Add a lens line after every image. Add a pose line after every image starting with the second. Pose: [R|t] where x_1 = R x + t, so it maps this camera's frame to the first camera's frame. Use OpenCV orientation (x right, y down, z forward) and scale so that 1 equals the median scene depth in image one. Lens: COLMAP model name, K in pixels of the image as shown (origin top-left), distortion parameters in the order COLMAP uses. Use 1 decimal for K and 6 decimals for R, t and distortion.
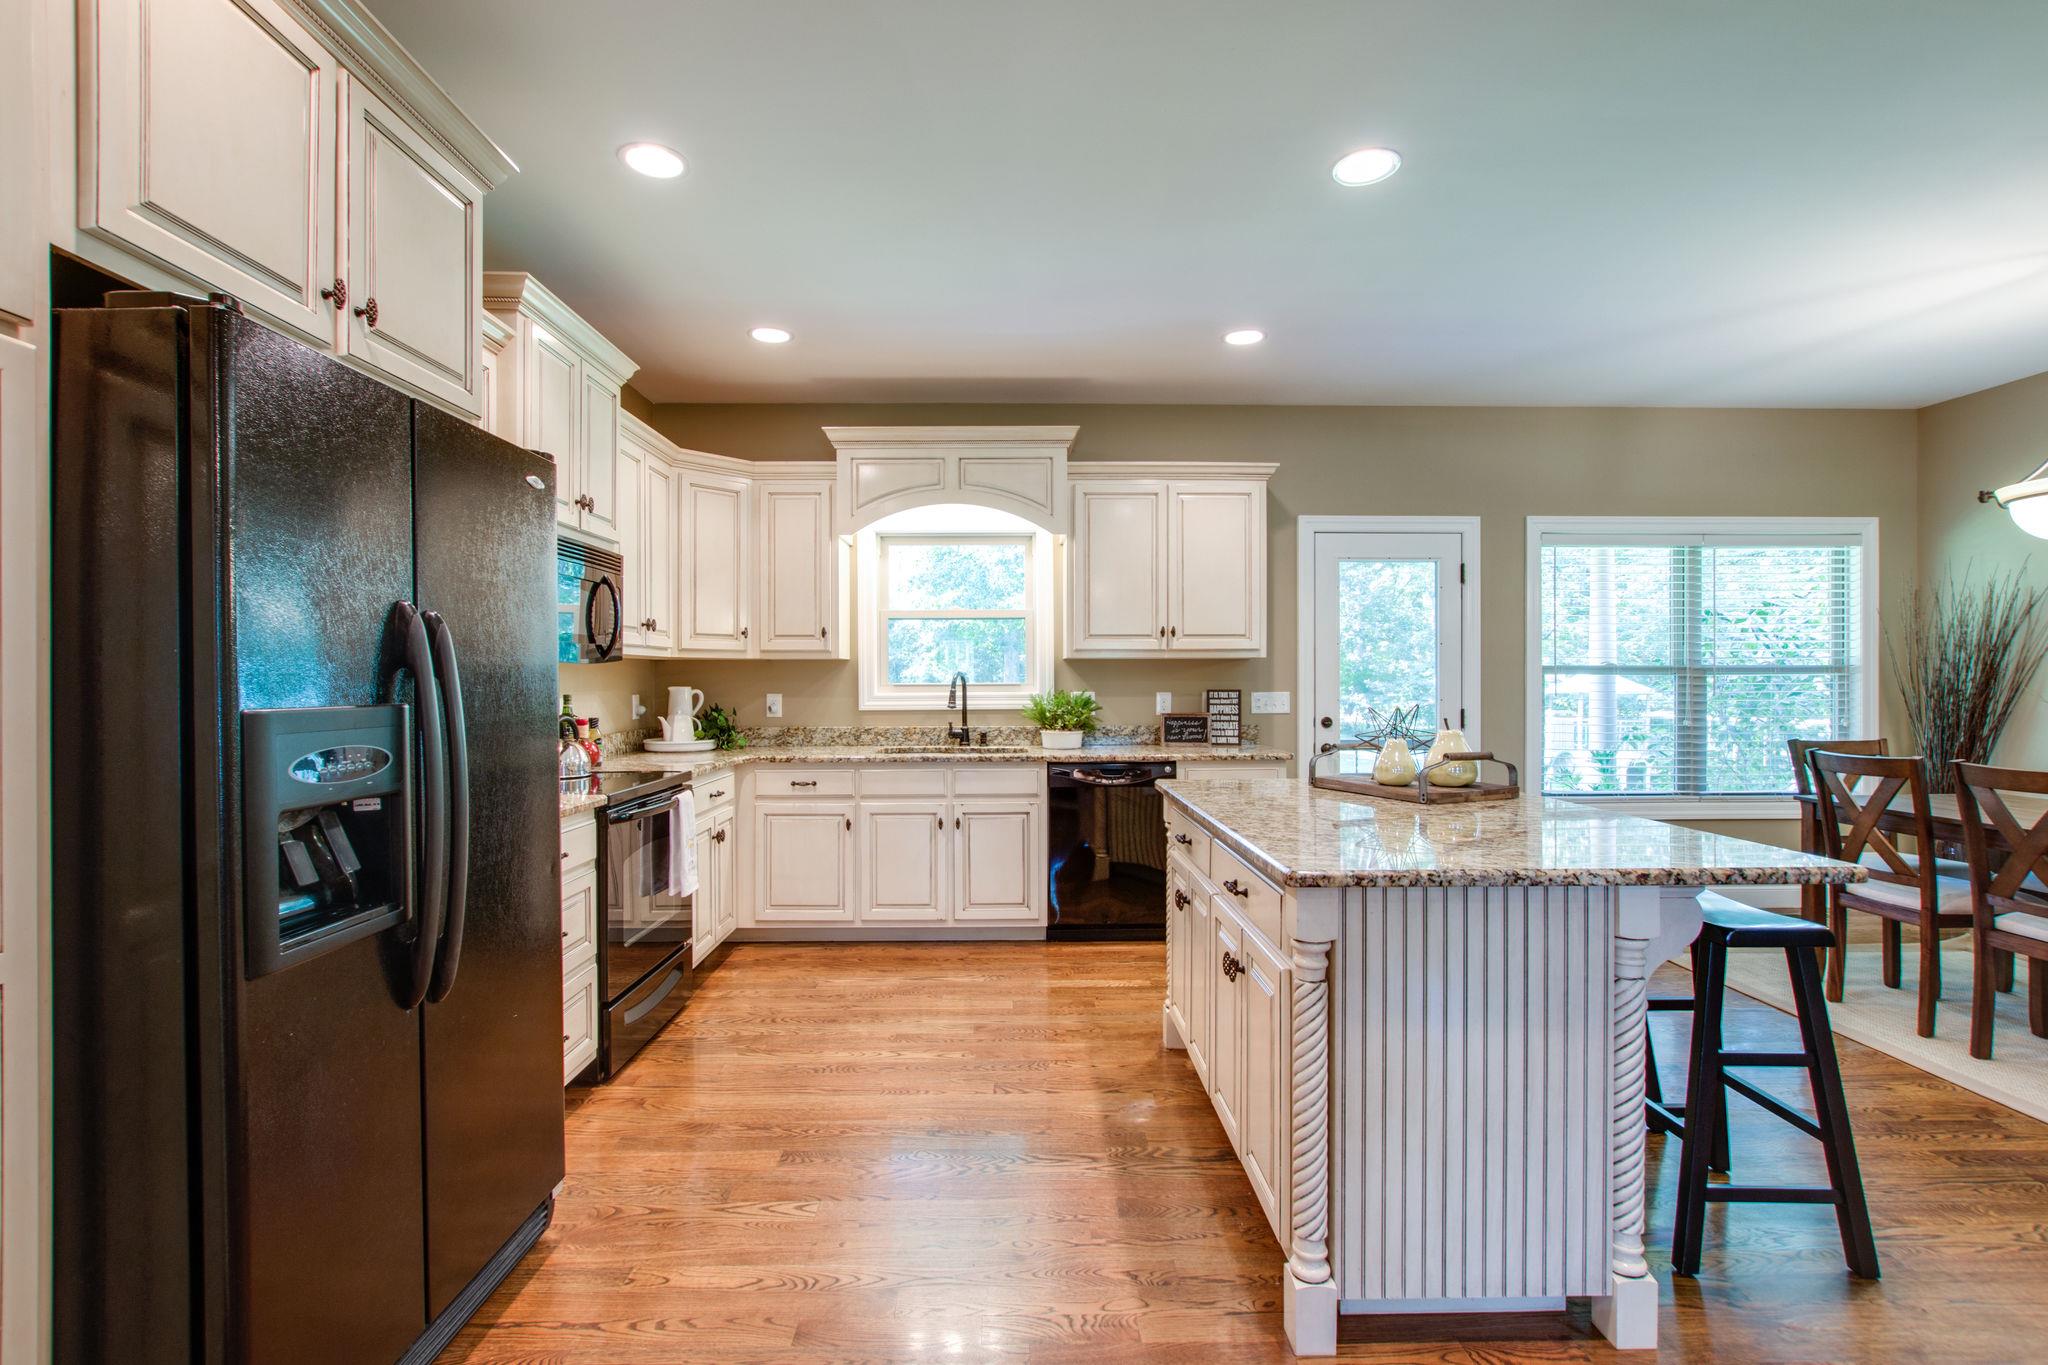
lens RADIAL K [[939.6, 0, 1021.4], [0, 939.6, 685.4], [0, 0, 1]] dist [-0.012653, 0.000468]
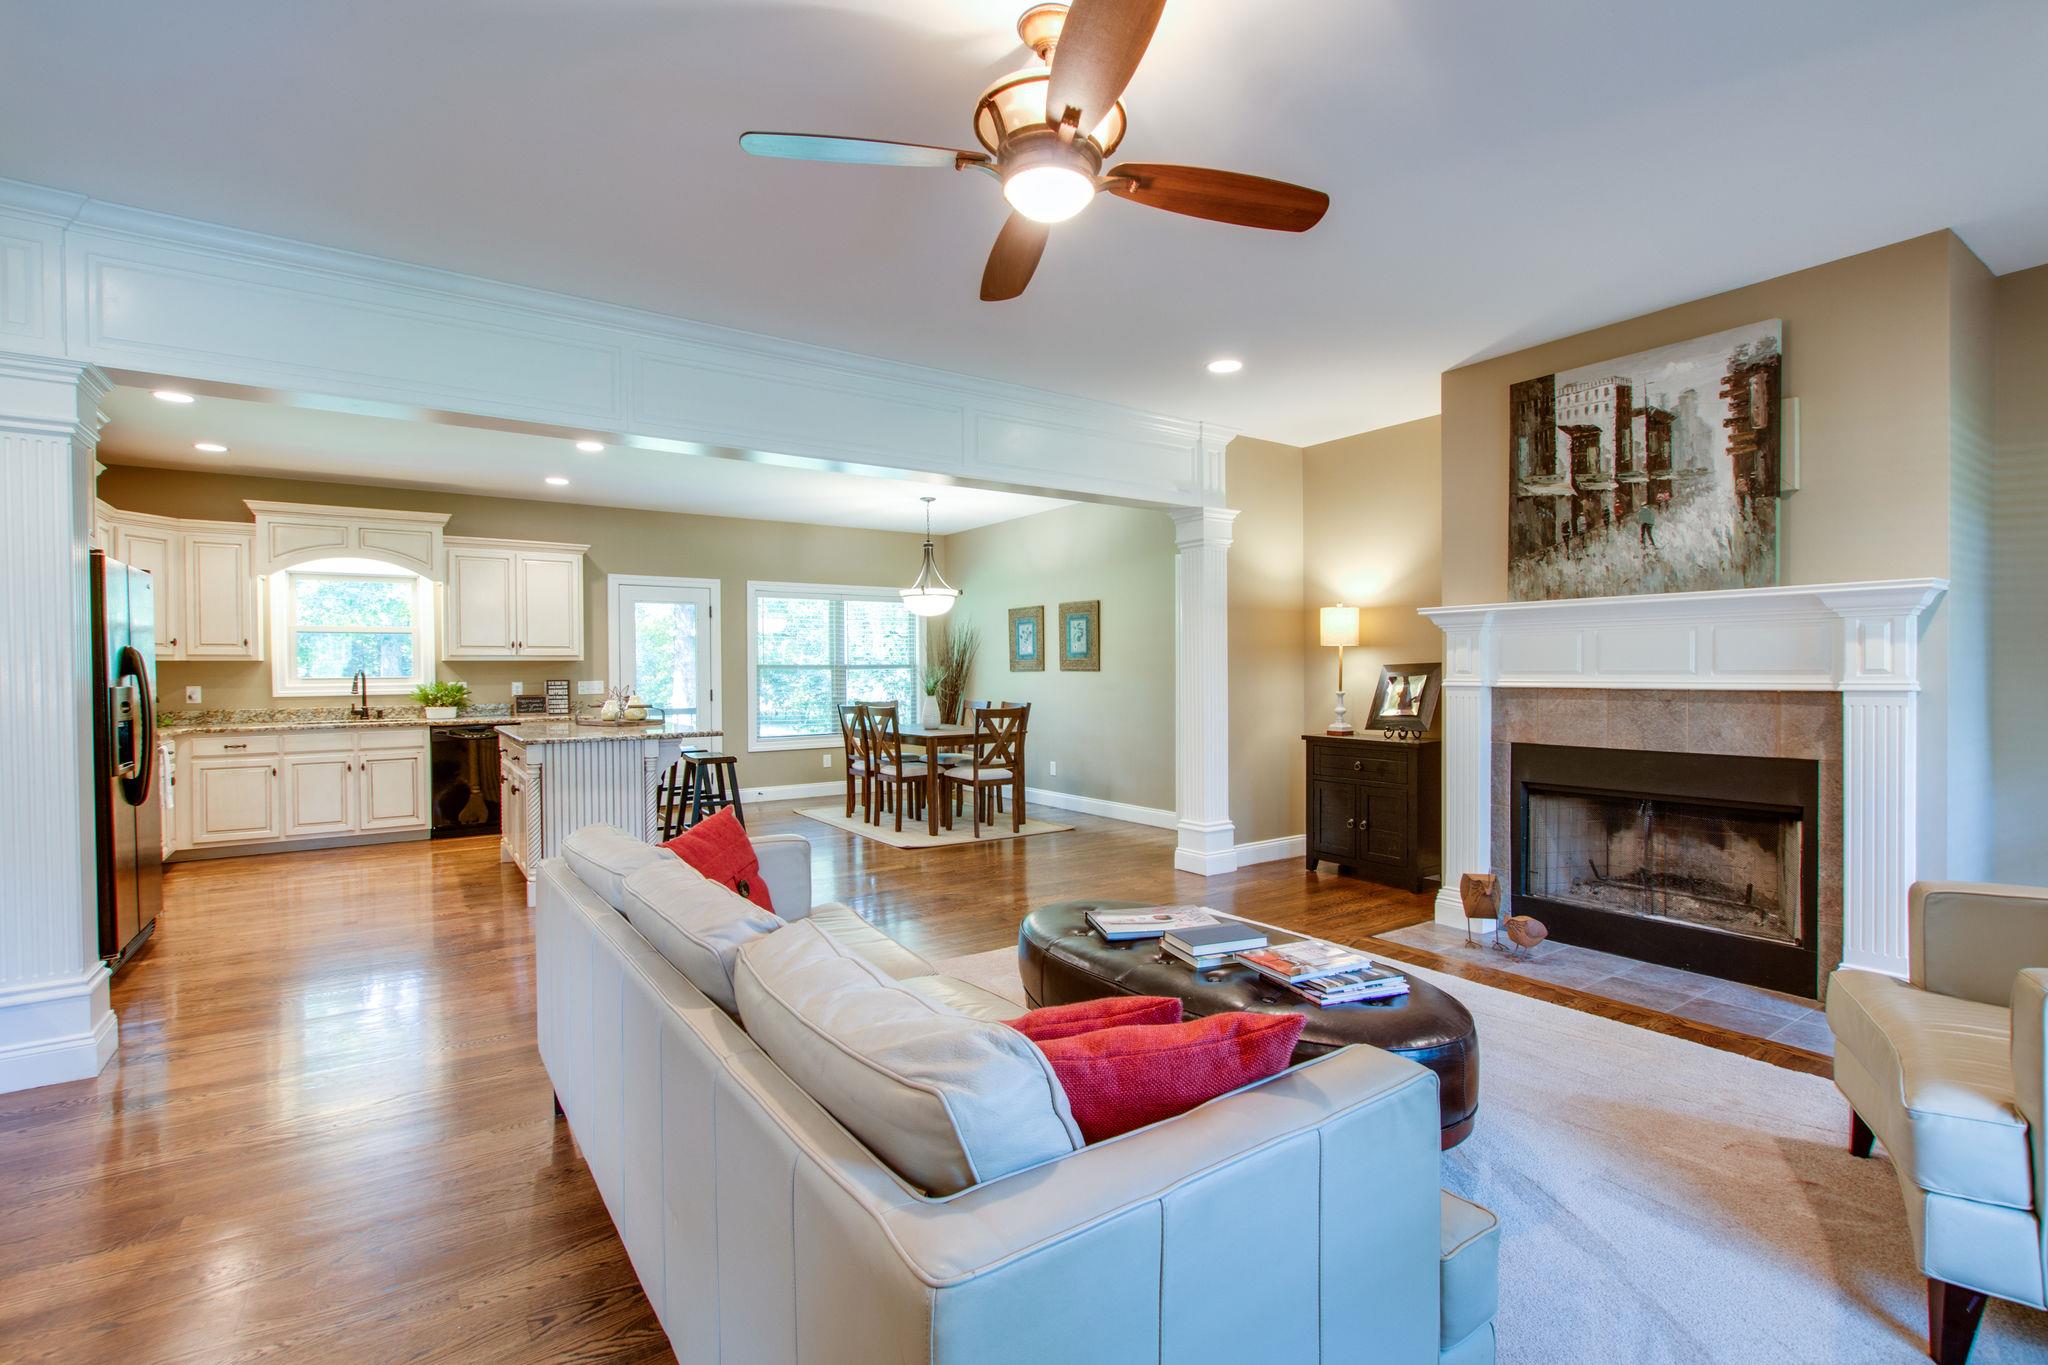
lens RADIAL K [[939.6, 0, 1027.2], [0, 939.6, 682.7], [0, 0, 1]] dist [-0.012653, 0.000468]
pose [[0.832226, -0.011112, 0.554326, -0.007514], [0.007999, 0.999936, 0.008036, 0.003488], [-0.554380, -0.002254, 0.832261, -0.905785]]
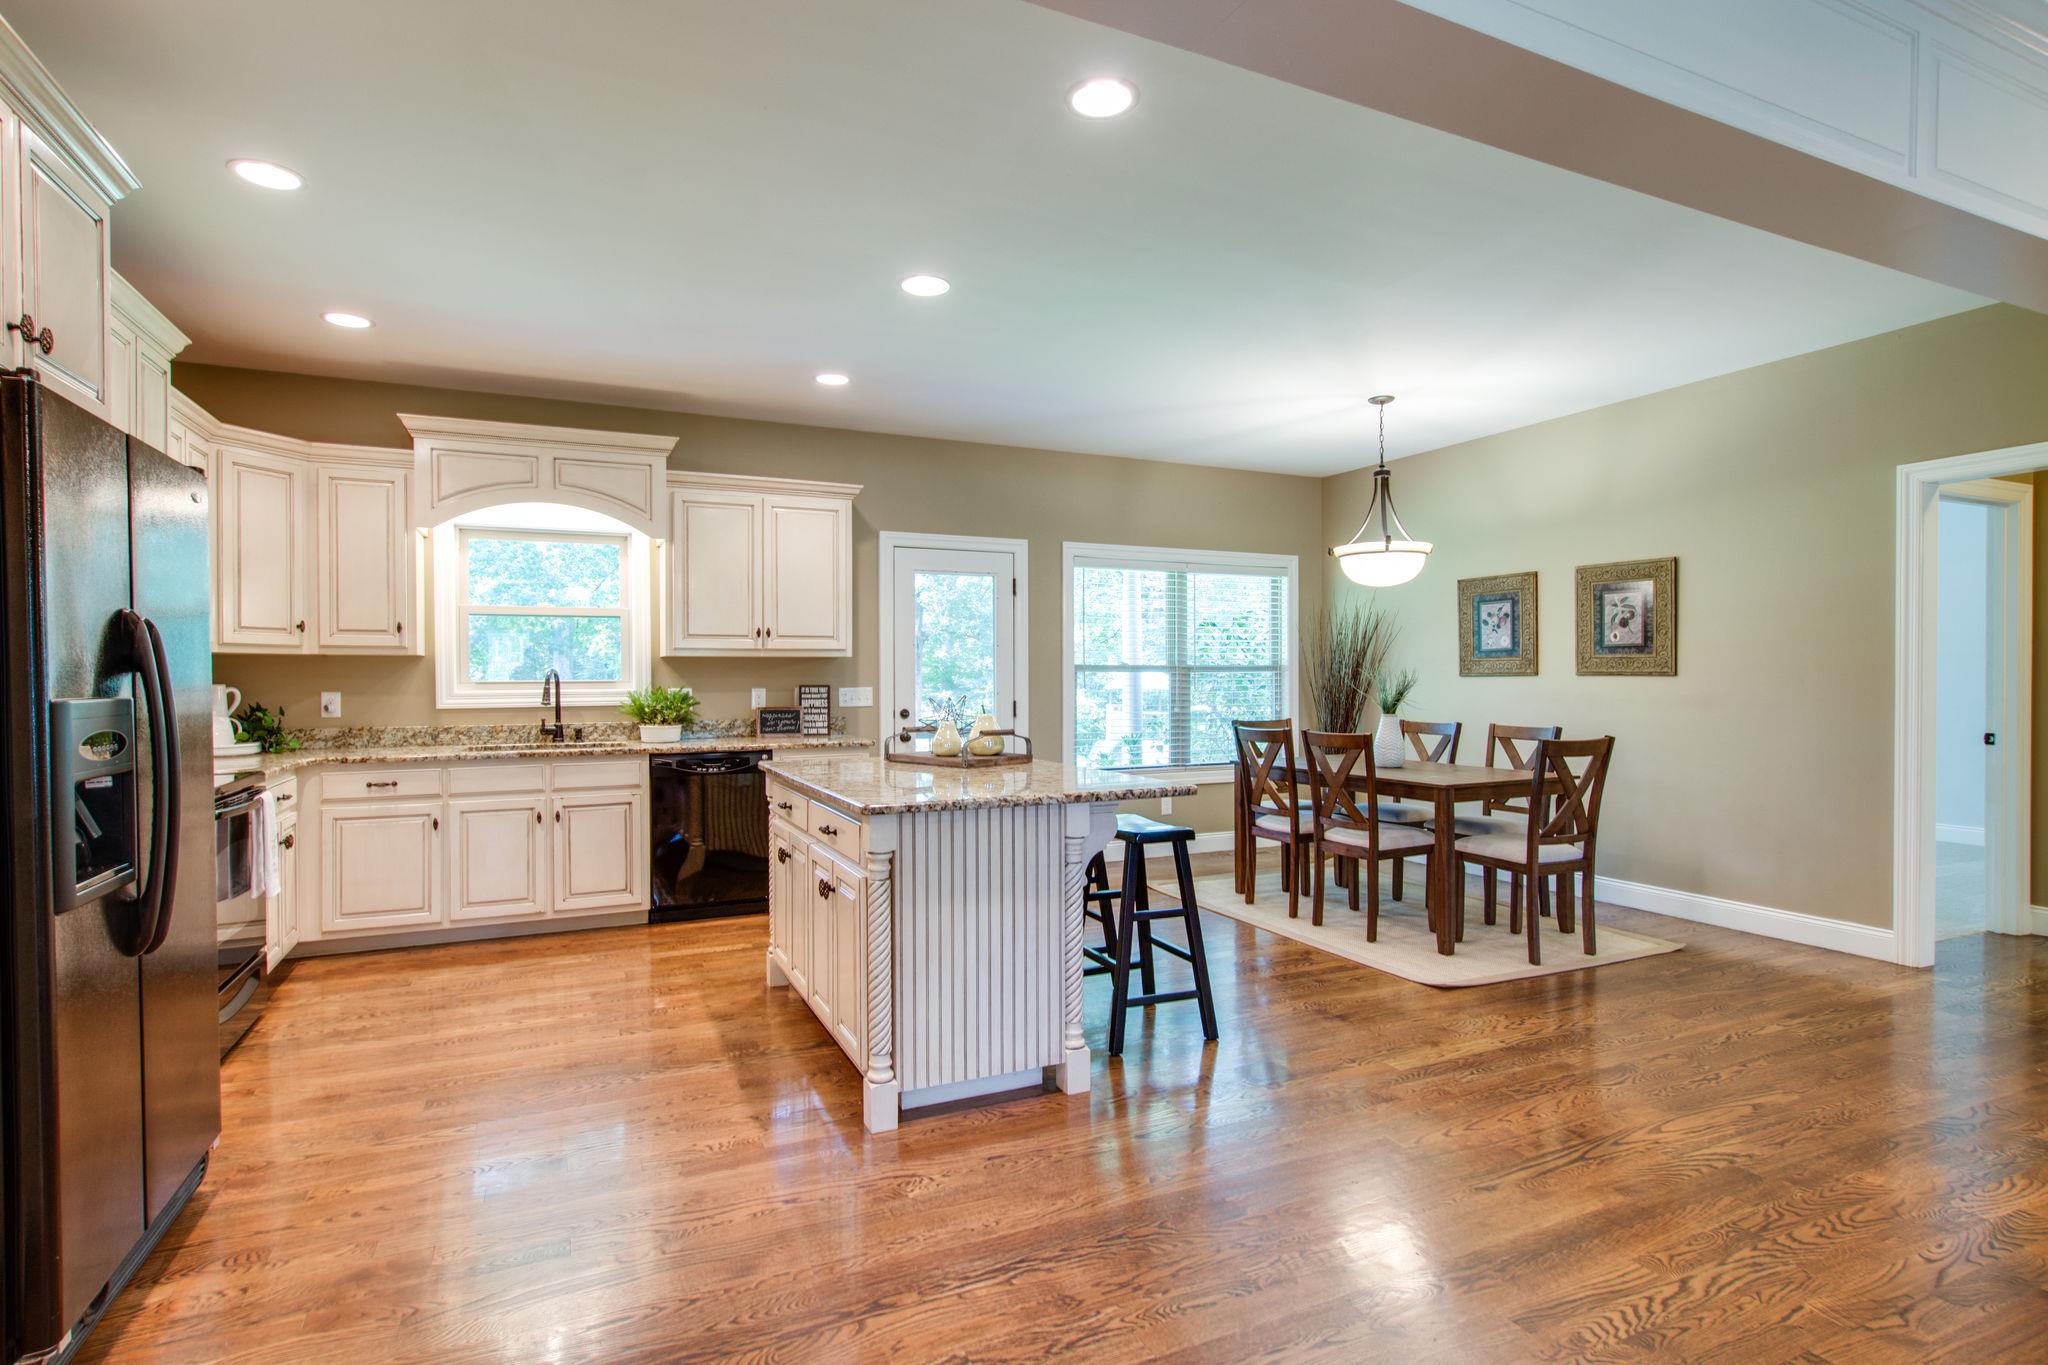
lens RADIAL K [[1021.8, 0, 1025.1], [0, 1021.8, 685.9], [0, 0, 1]] dist [-0.006051, 0.002677]
pose [[0.913168, -0.004619, 0.407558, -0.055262], [0.003442, 0.999988, 0.003623, 0.001873], [-0.407570, -0.001905, 0.913172, -0.228160]]
